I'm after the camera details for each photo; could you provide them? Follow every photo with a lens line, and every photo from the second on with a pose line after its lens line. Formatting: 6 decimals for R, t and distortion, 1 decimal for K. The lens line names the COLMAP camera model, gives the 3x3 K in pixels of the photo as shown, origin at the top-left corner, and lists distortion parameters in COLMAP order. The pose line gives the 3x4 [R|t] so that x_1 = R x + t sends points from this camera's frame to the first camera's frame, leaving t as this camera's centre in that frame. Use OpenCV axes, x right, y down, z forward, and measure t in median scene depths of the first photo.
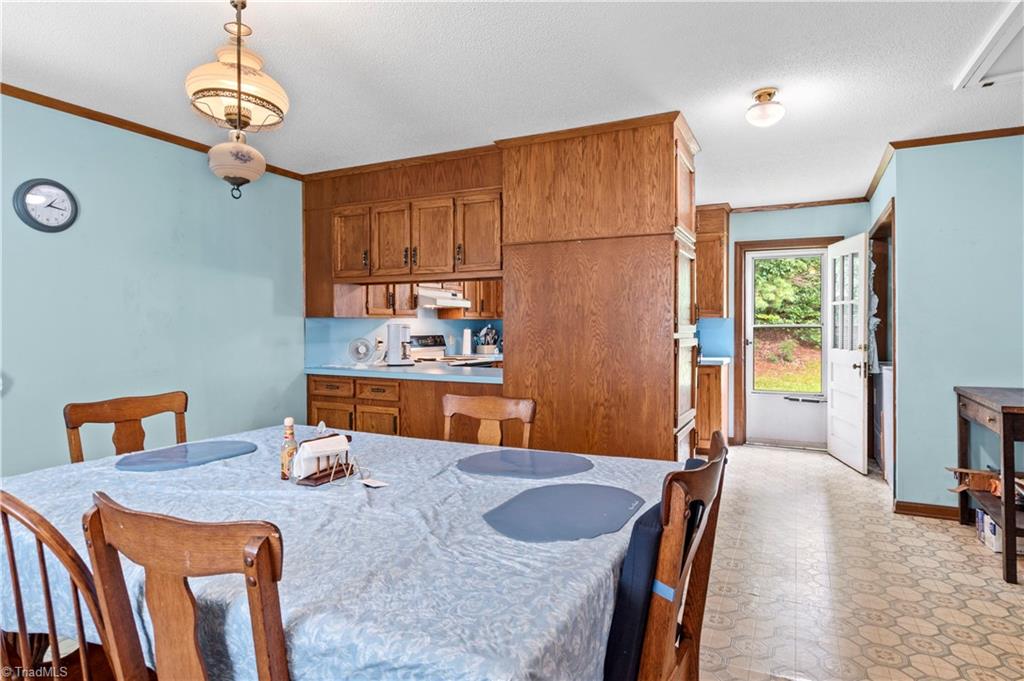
lens RADIAL K [[554.2, 0, 515.8], [0, 554.2, 330.9], [0, 0, 1]] dist [0.007516, -0.006914]
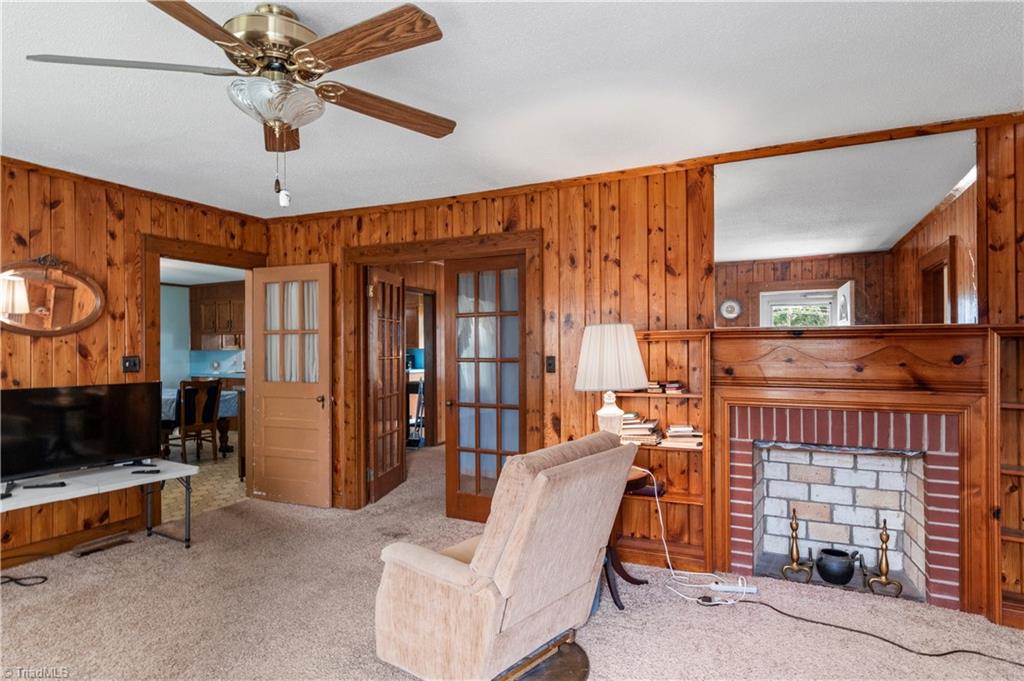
lens RADIAL K [[554.2, 0, 522.3], [0, 554.2, 348.8], [0, 0, 1]] dist [0.007516, -0.006914]
pose [[0.999944, -0.000254, -0.010581, 1.261222], [0.000123, 0.999924, -0.012356, -0.004923], [0.010584, 0.012354, 0.999868, -1.540898]]
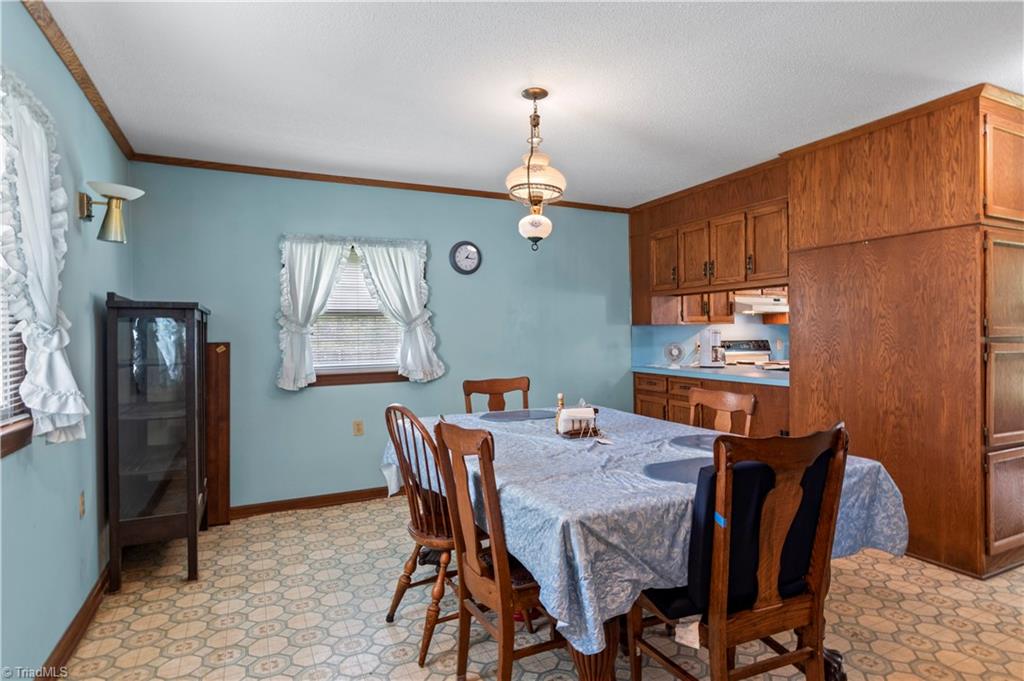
lens RADIAL K [[554.2, 0, 514.1], [0, 554.2, 342.4], [0, 0, 1]] dist [0.007516, -0.006914]
pose [[0.773551, 0.003297, -0.633726, 0.262424], [0.002790, 0.999959, 0.008608, 0.002980], [0.633728, -0.008427, 0.773510, -0.141971]]
